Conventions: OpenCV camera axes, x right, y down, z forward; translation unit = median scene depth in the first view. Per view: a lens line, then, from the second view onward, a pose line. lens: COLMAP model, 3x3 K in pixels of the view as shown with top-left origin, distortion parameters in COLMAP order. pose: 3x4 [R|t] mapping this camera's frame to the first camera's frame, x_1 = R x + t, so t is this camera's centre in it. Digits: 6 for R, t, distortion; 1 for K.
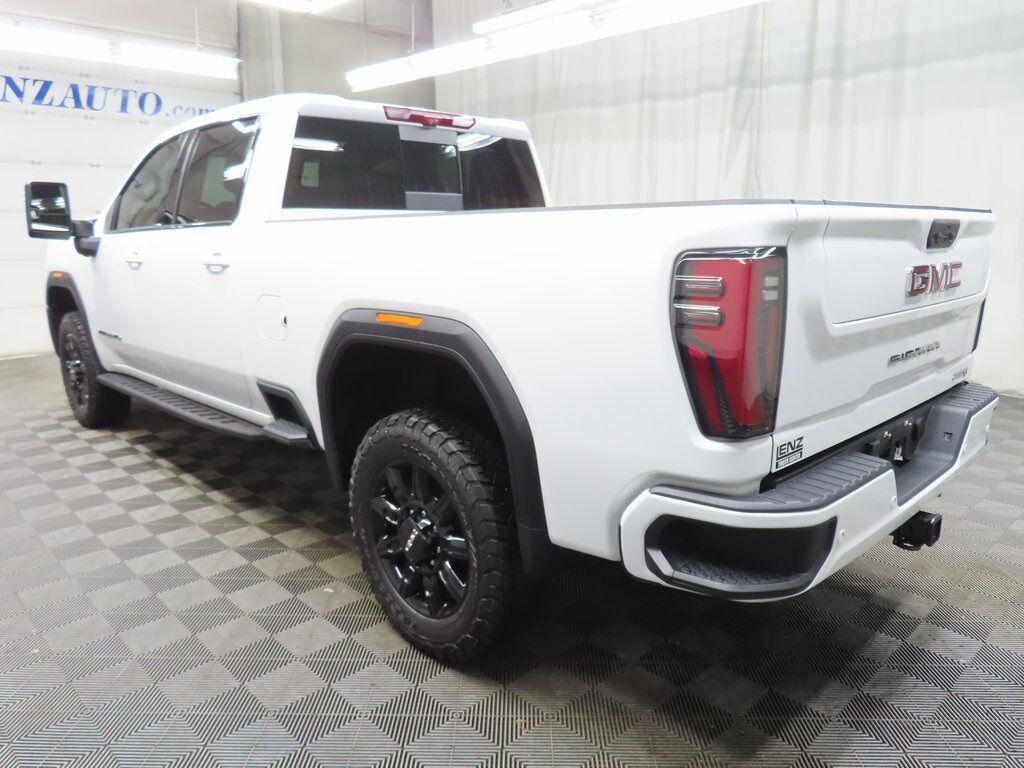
lens RADIAL K [[732.6, 0, 512.0], [0, 732.6, 384.0], [0, 0, 1]] dist [-0.006536, -0.001874]
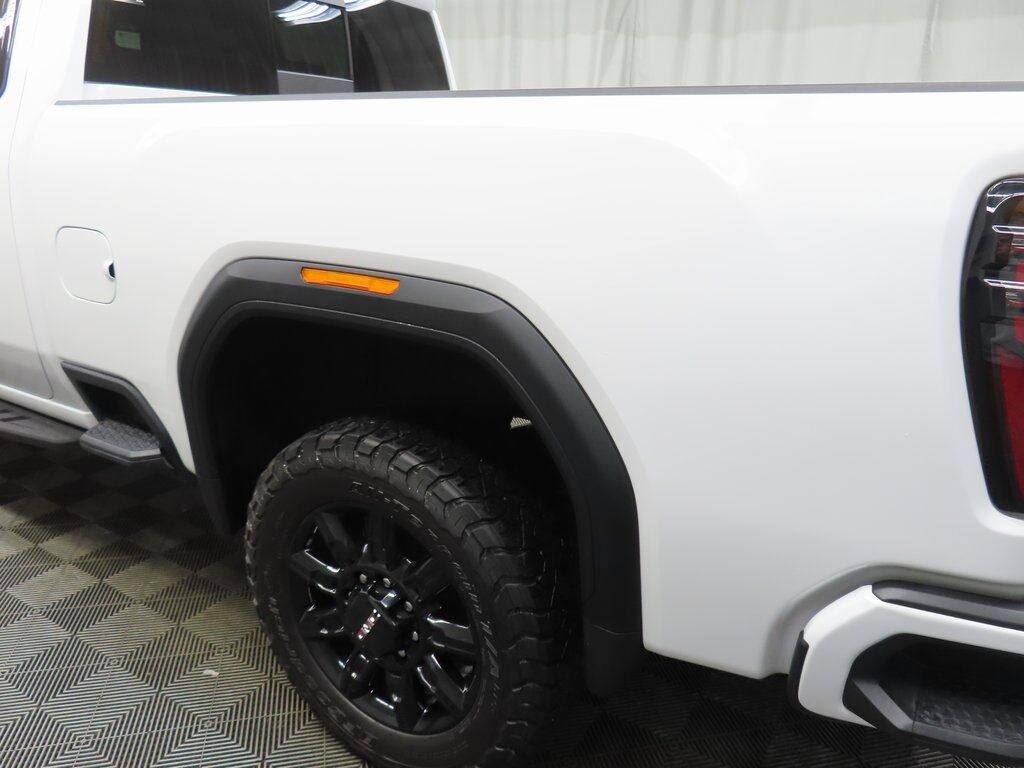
lens RADIAL K [[732.6, 0, 512.0], [0, 732.6, 384.0], [0, 0, 1]] dist [-0.006536, -0.001874]
pose [[0.968049, -0.043689, 0.246925, -0.162199], [0.016013, 0.993466, 0.112997, -0.064736], [-0.250248, -0.105432, 0.962424, 0.368793]]
